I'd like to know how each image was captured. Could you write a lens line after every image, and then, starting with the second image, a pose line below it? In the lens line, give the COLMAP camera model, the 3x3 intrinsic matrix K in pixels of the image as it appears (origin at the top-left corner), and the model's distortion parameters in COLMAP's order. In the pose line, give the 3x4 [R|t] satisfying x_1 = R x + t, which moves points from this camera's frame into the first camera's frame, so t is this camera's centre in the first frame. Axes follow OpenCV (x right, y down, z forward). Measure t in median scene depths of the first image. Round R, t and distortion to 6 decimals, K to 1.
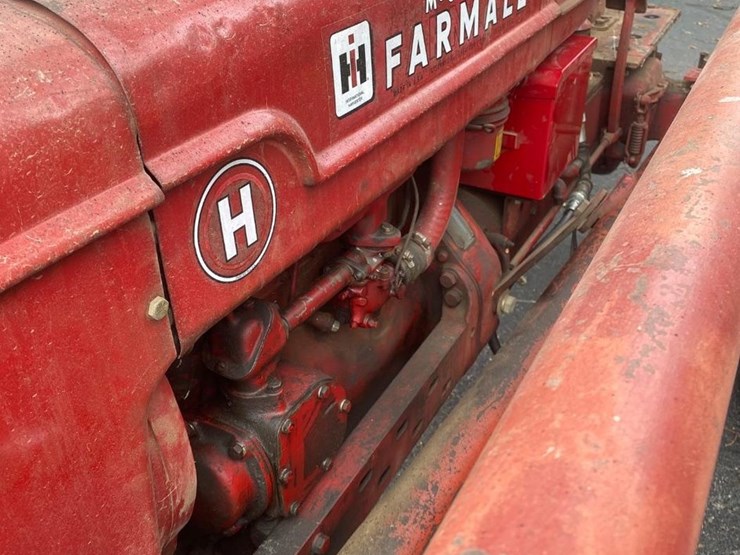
lens RADIAL K [[751.5, 0, 371.4], [0, 751.5, 274.1], [0, 0, 1]] dist [0.149329, -0.374563]
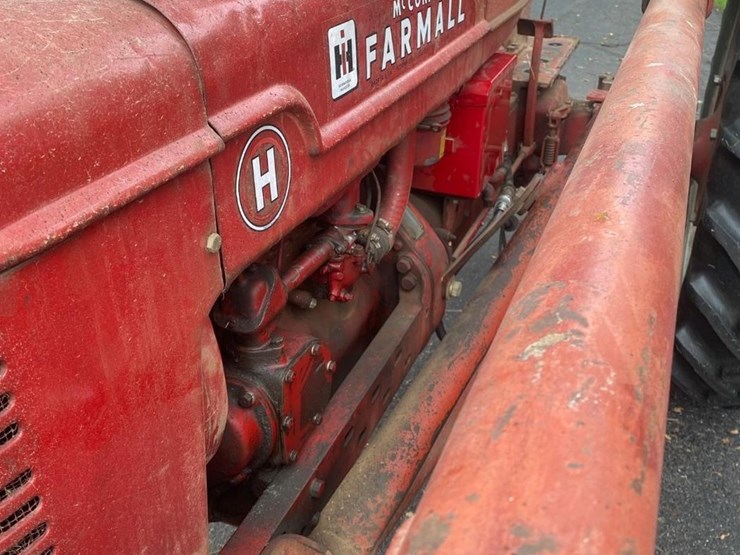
lens RADIAL K [[750.3, 0, 370.0], [0, 750.3, 277.5], [0, 0, 1]] dist [0.127423, -0.217696]
pose [[0.992597, -0.041047, 0.114311, -0.103251], [0.046462, 0.997901, -0.045116, 0.098671], [-0.112220, 0.050093, 0.992420, -0.130487]]
